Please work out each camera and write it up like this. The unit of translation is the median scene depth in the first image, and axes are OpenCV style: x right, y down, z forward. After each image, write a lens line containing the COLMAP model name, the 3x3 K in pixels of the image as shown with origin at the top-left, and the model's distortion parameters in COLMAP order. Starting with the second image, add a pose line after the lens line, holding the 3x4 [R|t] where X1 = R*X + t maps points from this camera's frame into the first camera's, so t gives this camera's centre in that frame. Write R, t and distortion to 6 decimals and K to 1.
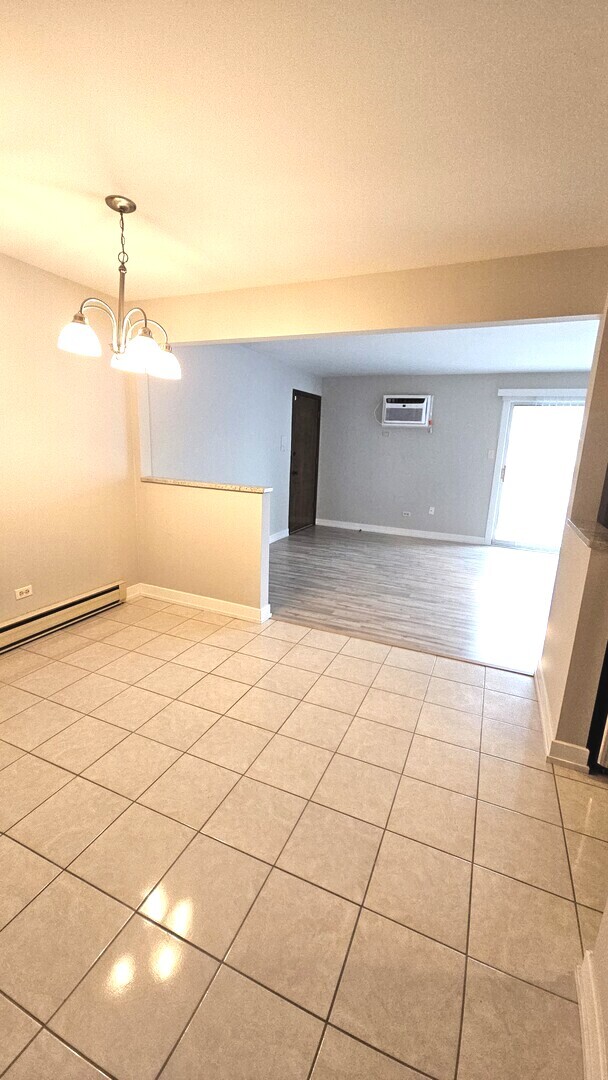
lens RADIAL K [[438.1, 0, 301.9], [0, 438.1, 539.6], [0, 0, 1]] dist [0.000509, 0.000004]
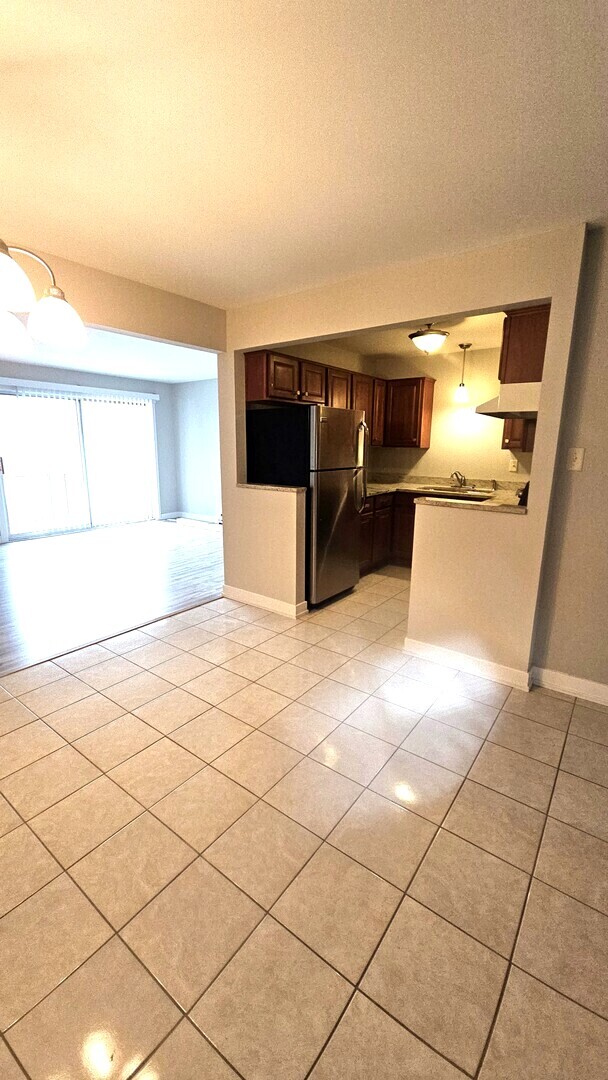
lens RADIAL K [[438.1, 0, 301.9], [0, 438.1, 539.6], [0, 0, 1]] dist [0.000509, 0.000004]
pose [[0.229158, -0.243097, 0.942545, -0.845162], [0.216471, 0.956791, 0.194141, -0.106634], [-0.949013, 0.159545, 0.271880, 0.393756]]
